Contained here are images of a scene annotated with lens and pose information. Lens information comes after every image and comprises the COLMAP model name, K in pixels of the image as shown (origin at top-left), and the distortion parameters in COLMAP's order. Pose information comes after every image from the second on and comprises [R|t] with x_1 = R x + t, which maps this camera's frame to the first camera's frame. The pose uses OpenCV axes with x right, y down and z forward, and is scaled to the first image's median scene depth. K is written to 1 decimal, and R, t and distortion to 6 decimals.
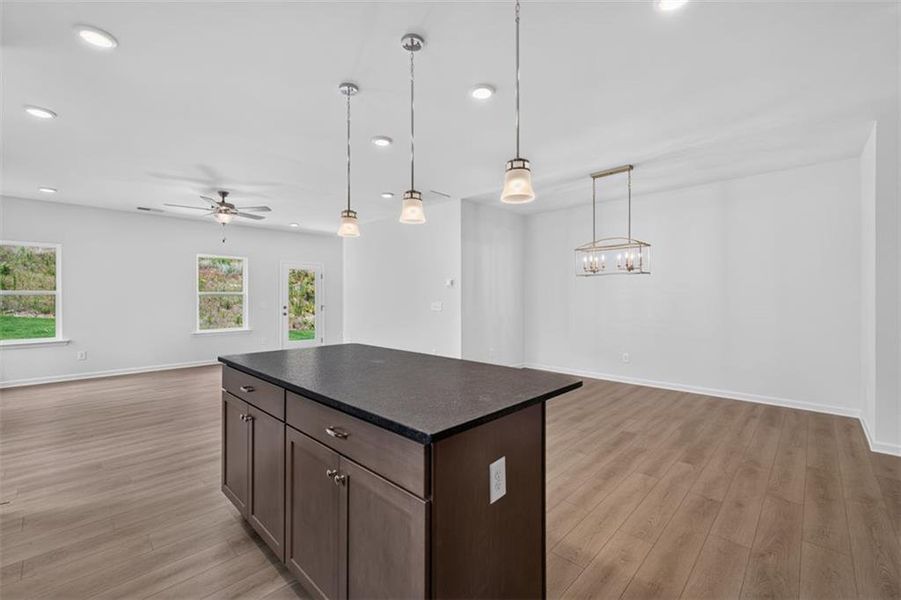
lens RADIAL K [[378.9, 0, 452.3], [0, 378.9, 298.4], [0, 0, 1]] dist [0.009146, -0.000472]
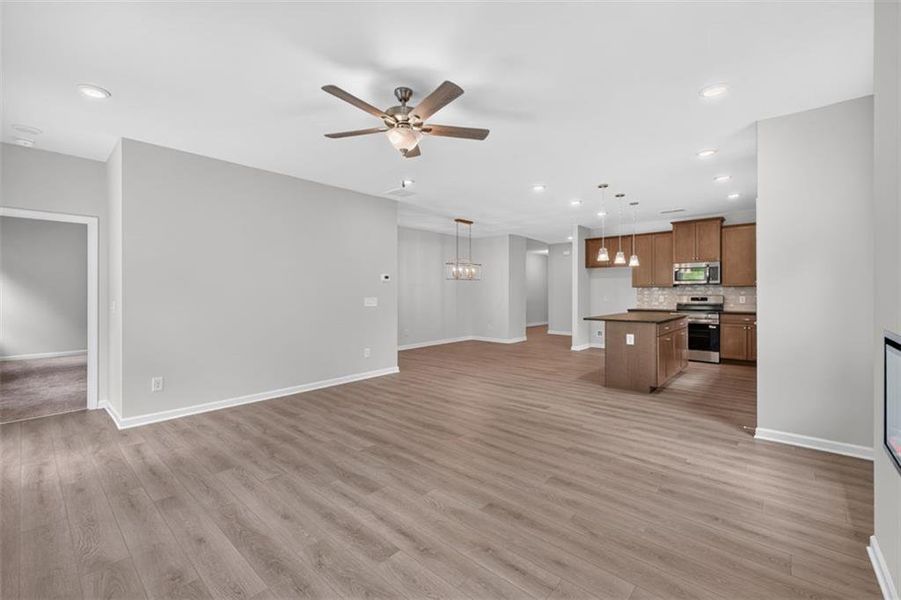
lens RADIAL K [[378.9, 0, 443.5], [0, 378.9, 298.5], [0, 0, 1]] dist [0.009146, -0.000472]
pose [[-0.013566, -0.011559, 0.999841, -1.307905], [0.006879, 0.999908, 0.011654, 0.002536], [-0.999884, 0.007036, -0.013485, 1.098150]]
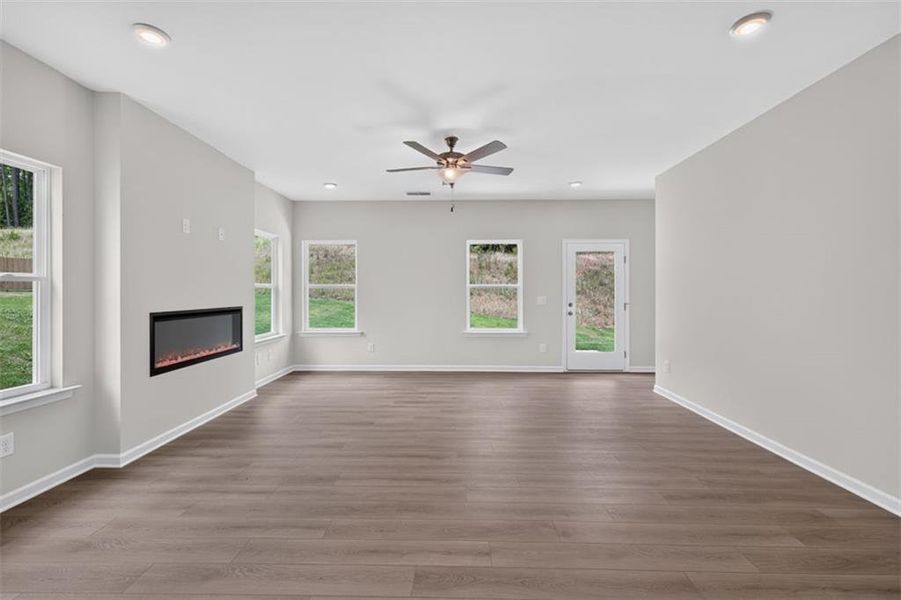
lens RADIAL K [[378.9, 0, 448.1], [0, 378.9, 292.7], [0, 0, 1]] dist [0.009146, -0.000472]
pose [[0.670016, 0.004476, -0.742333, -0.105312], [-0.004178, 0.999989, 0.002260, 0.000105], [0.742335, 0.001587, 0.670027, 0.612310]]
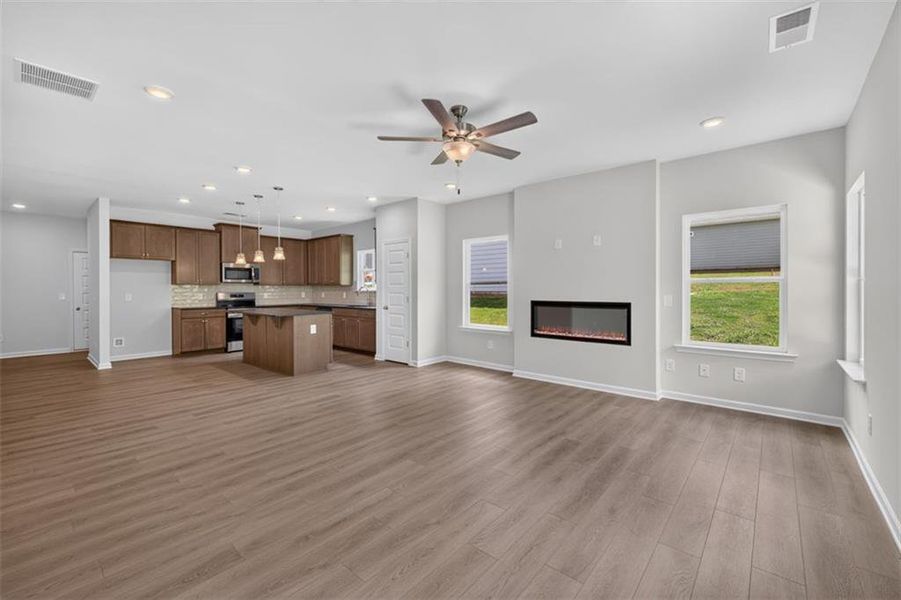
lens RADIAL K [[378.9, 0, 445.9], [0, 378.9, 295.2], [0, 0, 1]] dist [0.009146, -0.000472]
pose [[-0.999487, 0.007312, -0.031197, -0.653486], [0.006644, 0.999747, 0.021480, -0.004159], [0.031346, 0.021261, -0.999282, 1.836036]]
